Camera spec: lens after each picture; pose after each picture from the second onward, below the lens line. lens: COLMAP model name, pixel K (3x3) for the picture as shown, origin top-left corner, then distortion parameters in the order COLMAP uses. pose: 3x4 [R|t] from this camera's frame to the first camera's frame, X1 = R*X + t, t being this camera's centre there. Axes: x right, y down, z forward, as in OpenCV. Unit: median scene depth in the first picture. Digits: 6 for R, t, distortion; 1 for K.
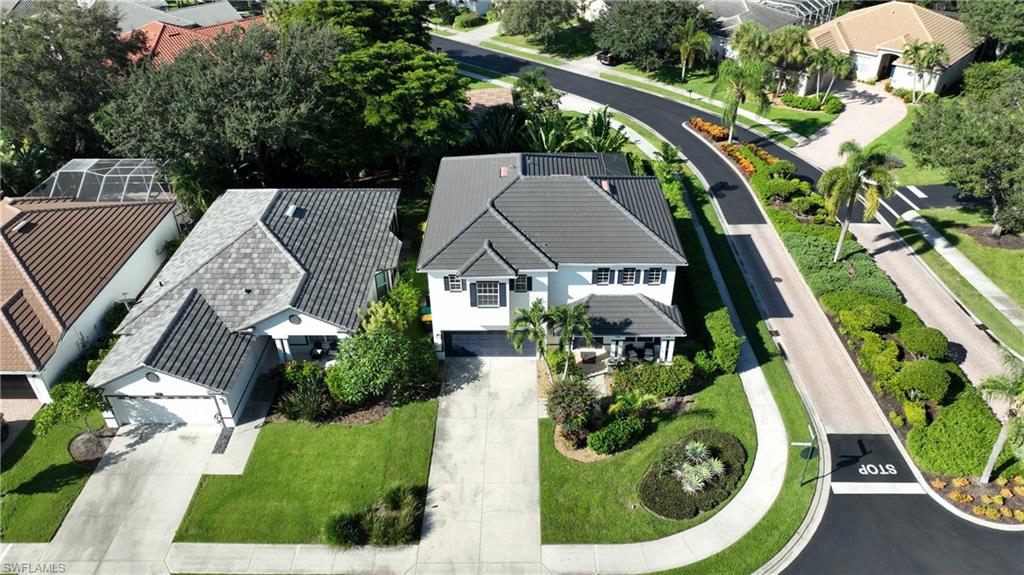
lens RADIAL K [[721.8, 0, 515.5], [0, 721.8, 284.1], [0, 0, 1]] dist [0.009461, -0.000126]
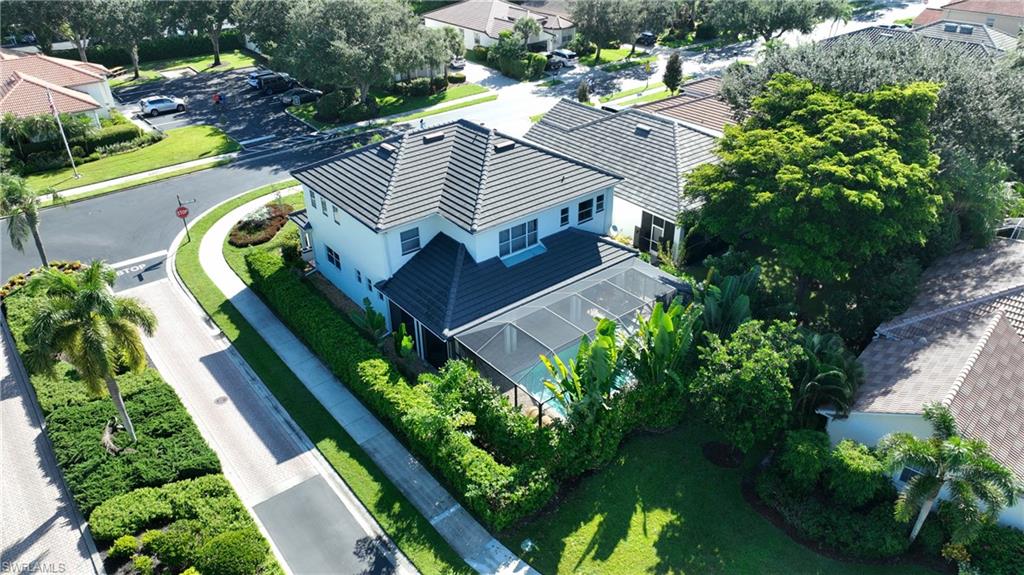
lens RADIAL K [[721.8, 0, 515.5], [0, 721.8, 284.1], [0, 0, 1]] dist [0.009461, -0.000126]
pose [[-0.773370, 0.337464, -0.536673, 0.546537], [-0.336640, 0.498725, 0.798716, -0.832616], [0.537190, 0.798368, -0.272095, 1.425094]]
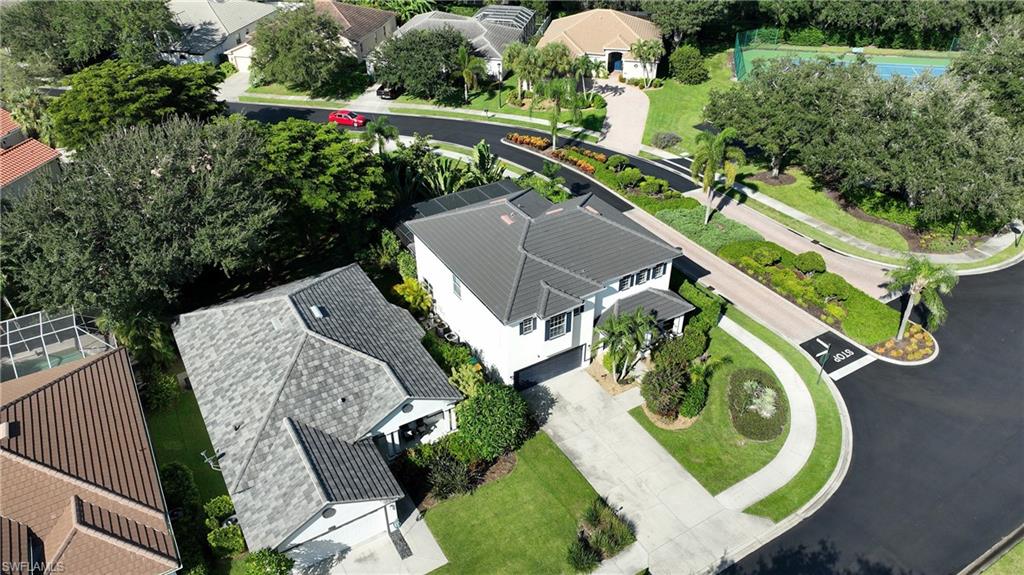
lens RADIAL K [[721.8, 0, 515.5], [0, 721.8, 284.1], [0, 0, 1]] dist [0.009461, -0.000126]
pose [[0.849904, -0.286961, 0.441946, -0.514209], [0.288095, 0.955307, 0.066260, -0.127646], [-0.441208, 0.071007, 0.894591, 0.001610]]
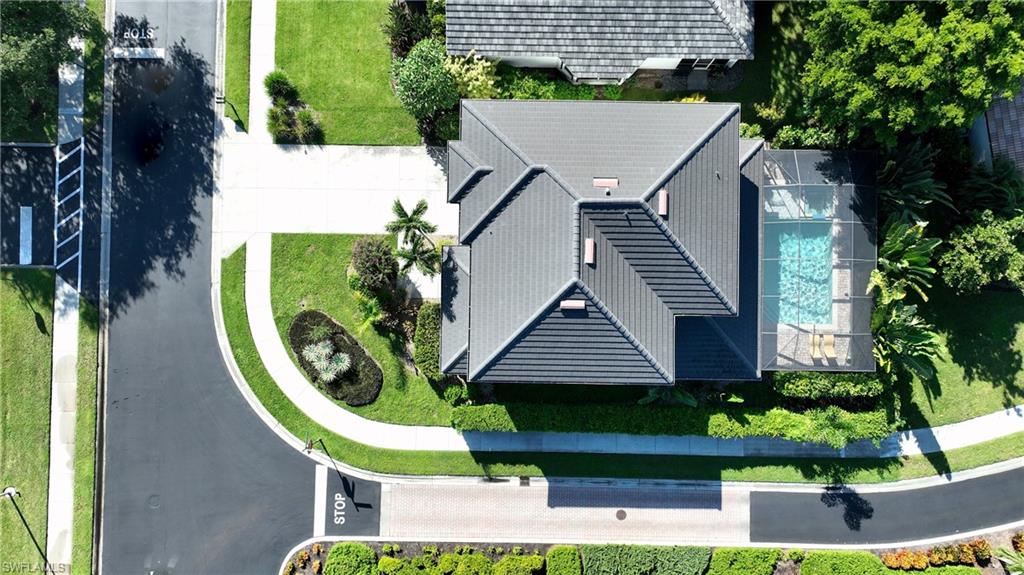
lens RADIAL K [[721.8, 0, 515.5], [0, 721.8, 284.1], [0, 0, 1]] dist [0.009461, -0.000126]
pose [[-0.006715, 0.999928, -0.009918, 0.104391], [-0.557004, 0.004497, 0.830498, -0.751352], [0.830483, 0.011101, 0.556934, 0.454033]]
